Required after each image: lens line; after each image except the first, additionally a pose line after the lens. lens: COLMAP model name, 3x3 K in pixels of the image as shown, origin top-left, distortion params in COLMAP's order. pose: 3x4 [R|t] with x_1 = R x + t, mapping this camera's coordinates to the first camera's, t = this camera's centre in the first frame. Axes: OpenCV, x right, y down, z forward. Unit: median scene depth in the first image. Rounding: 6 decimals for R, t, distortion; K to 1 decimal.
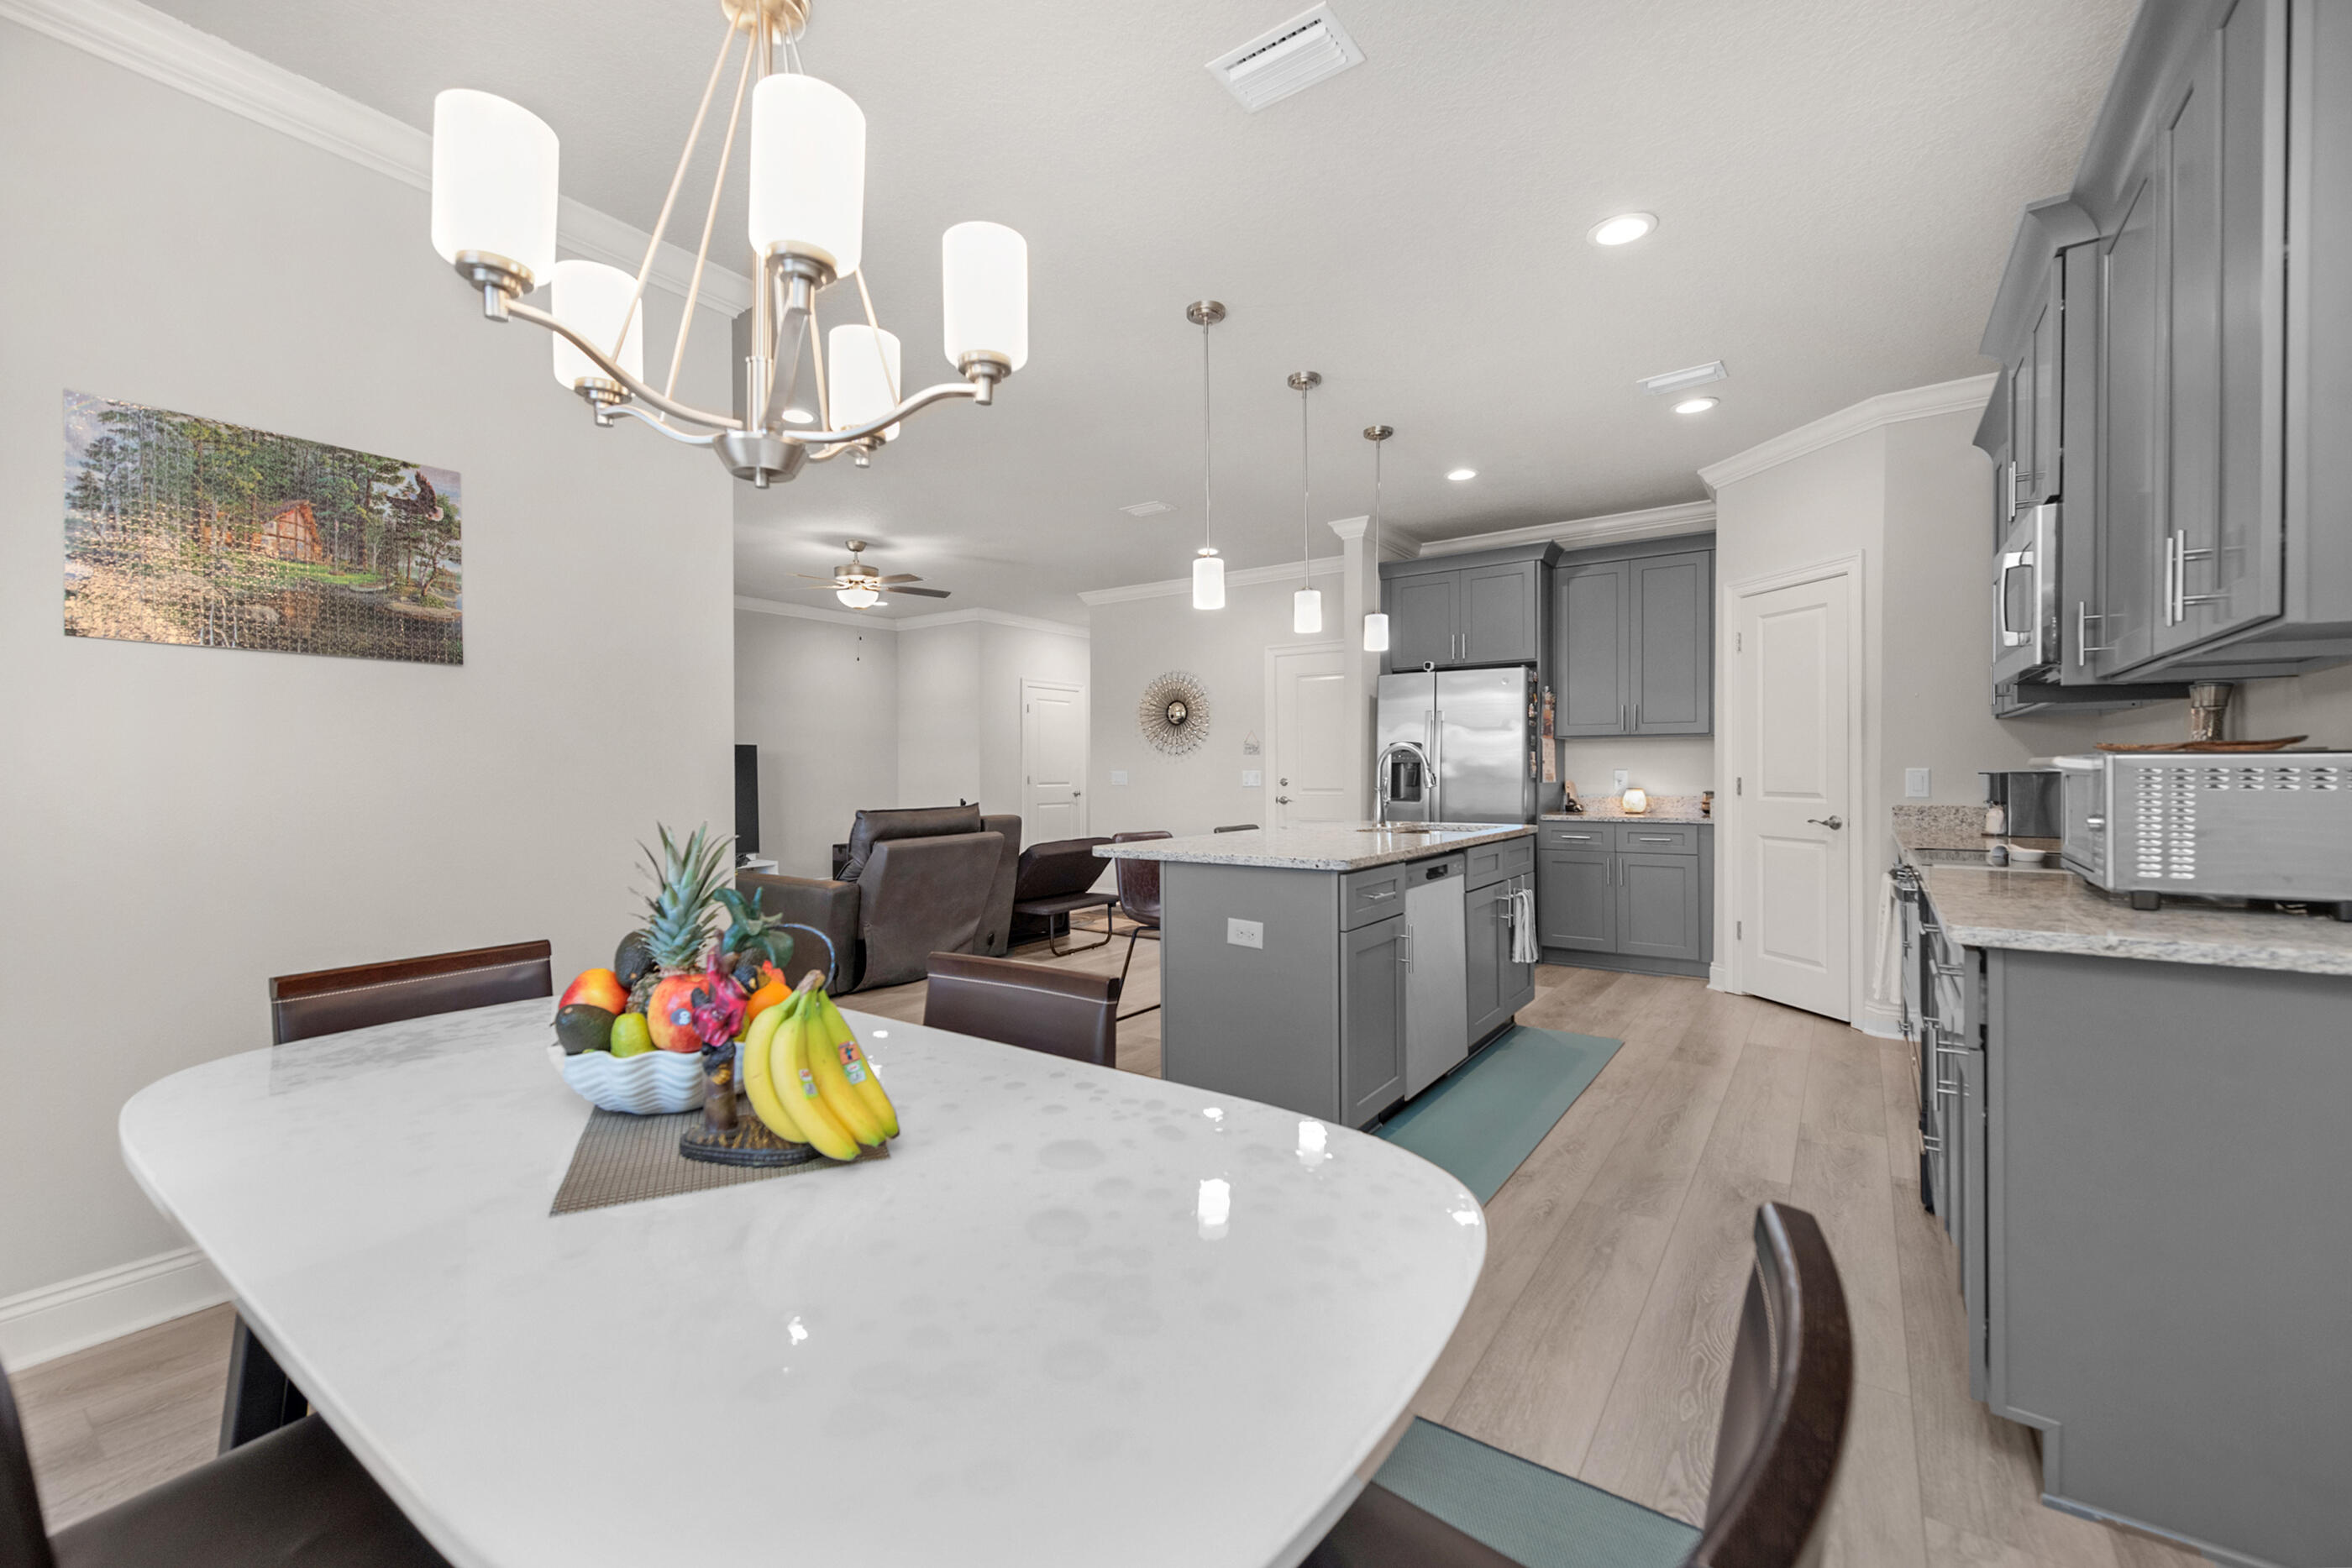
lens RADIAL K [[935.7, 0, 1179.4], [0, 935.7, 773.0], [0, 0, 1]] dist [0.007731, -0.001482]
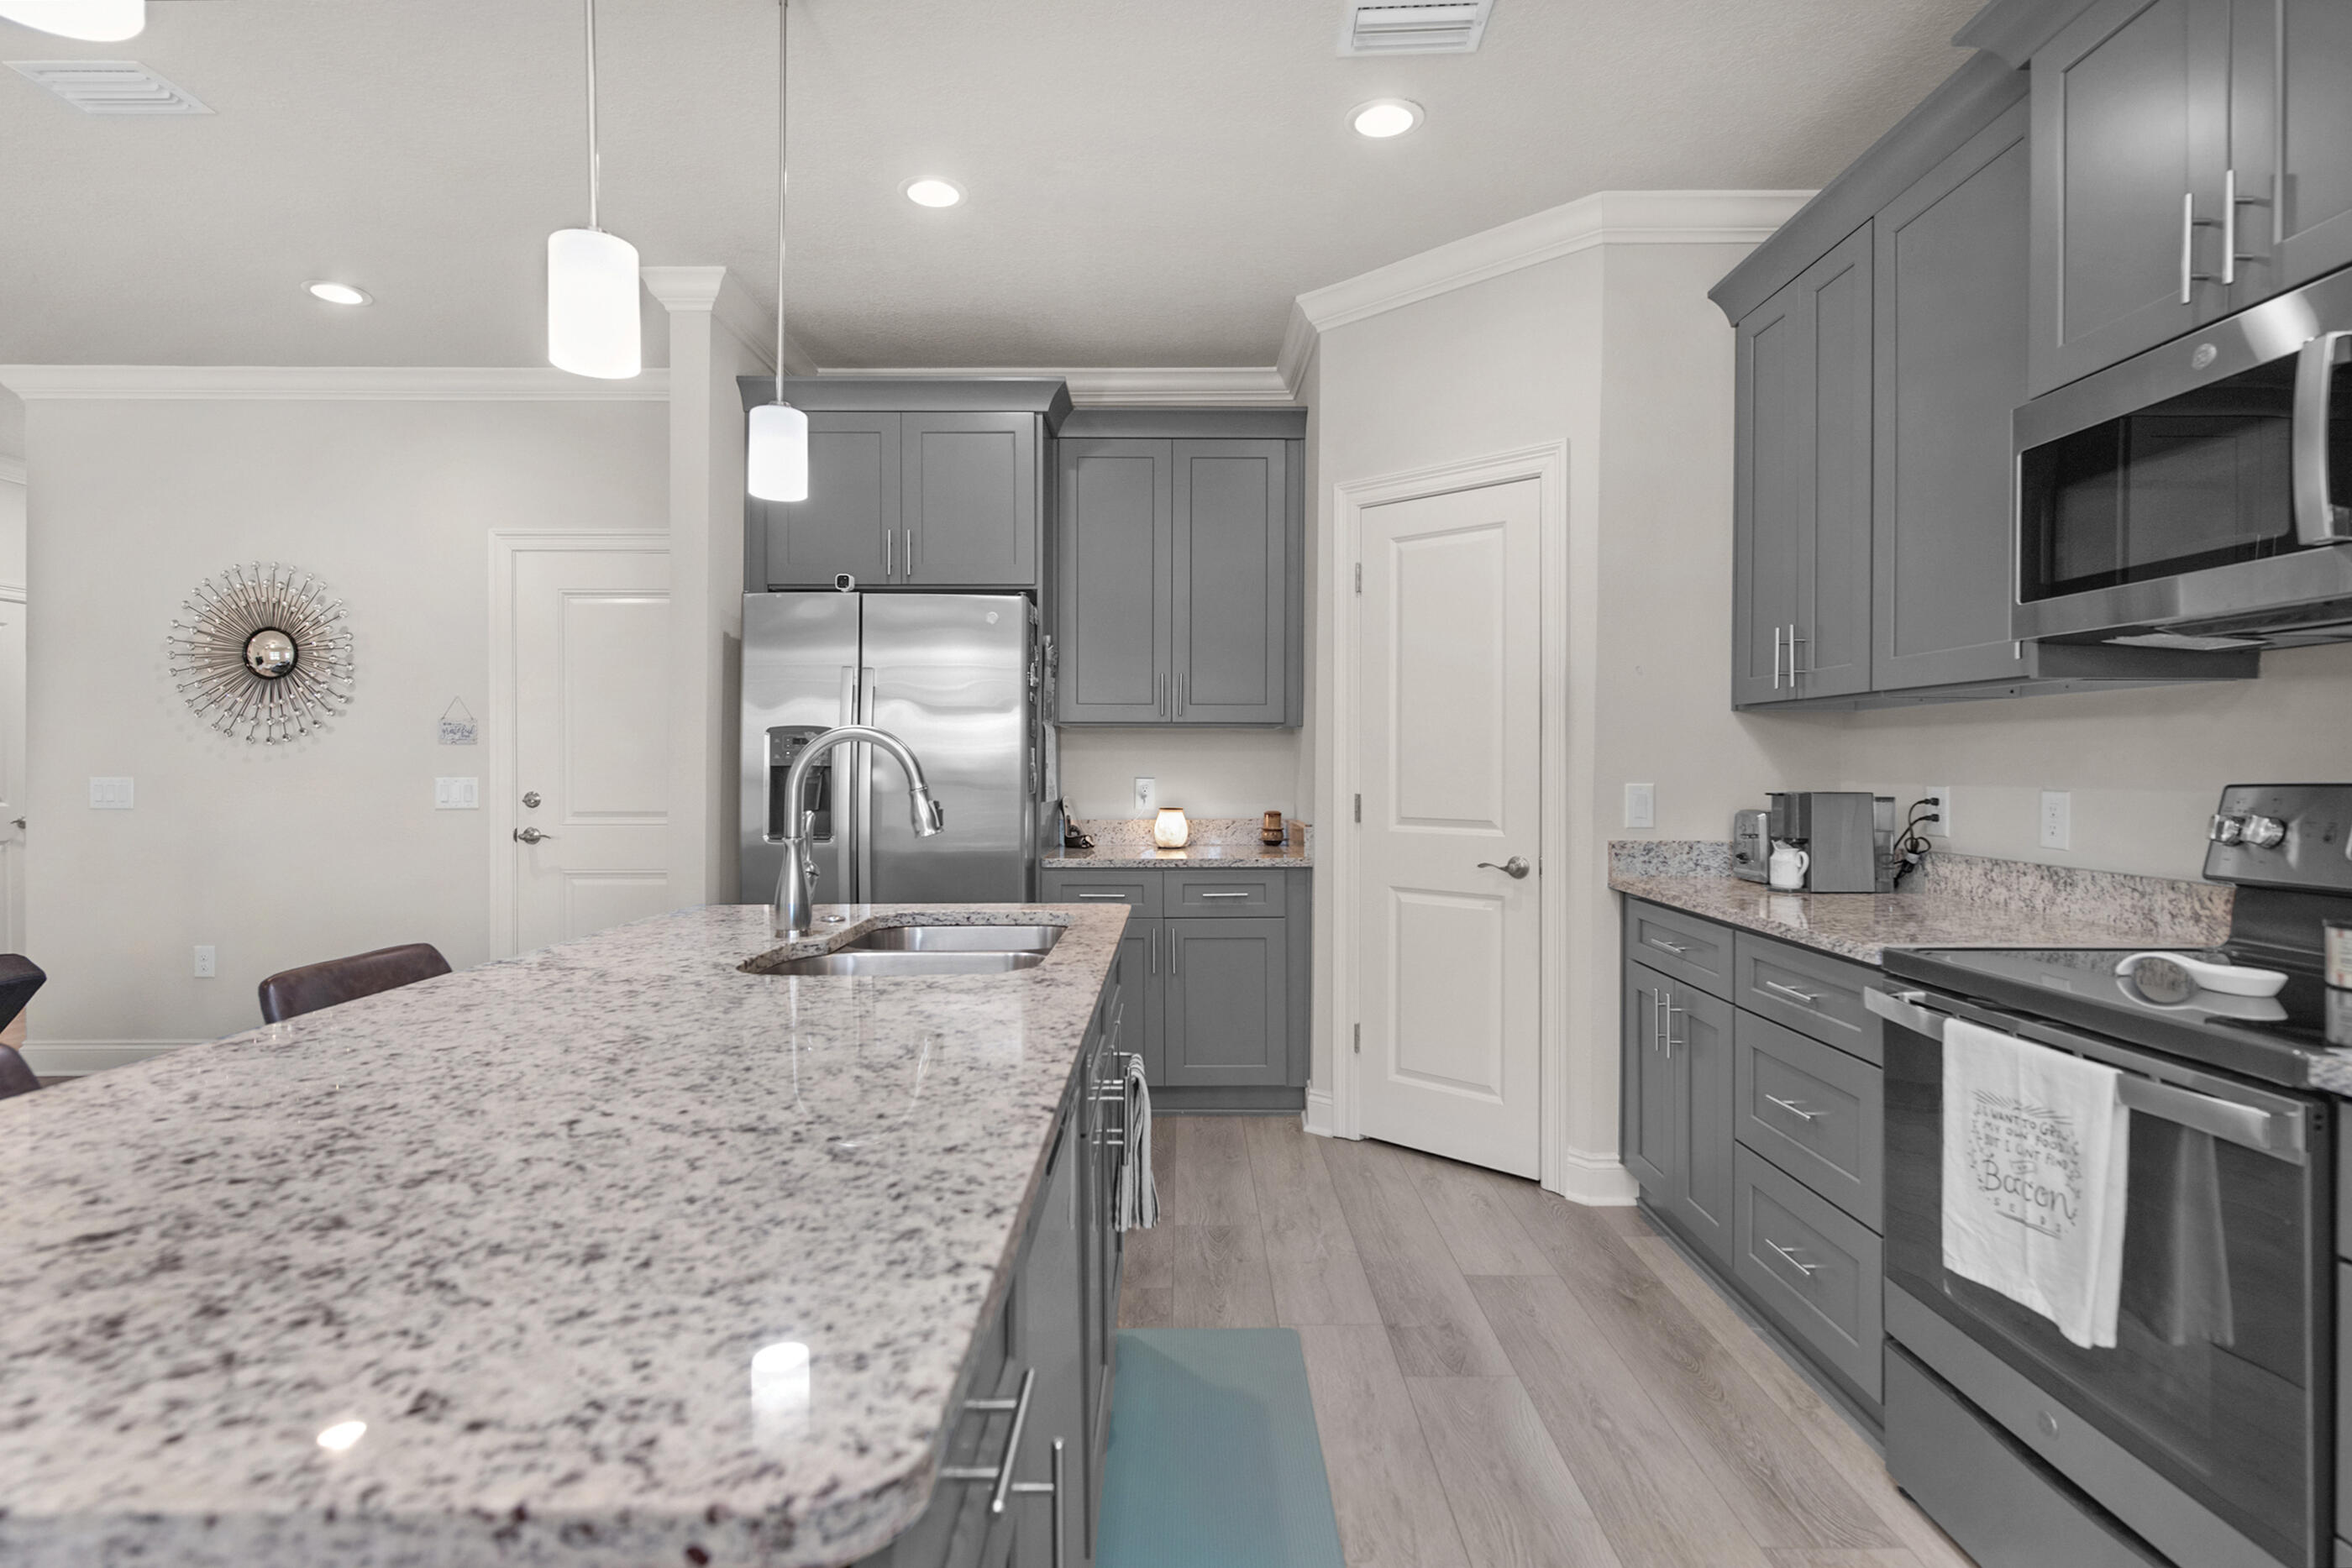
lens RADIAL K [[1163.7, 0, 1200.9], [0, 1163.7, 769.9], [0, 0, 1]] dist [0.010590, -0.000049]
pose [[0.810813, 0.002973, 0.585298, 0.047824], [-0.002328, 0.999996, -0.001855, -0.008529], [-0.585301, 0.000142, 0.810816, 0.370314]]
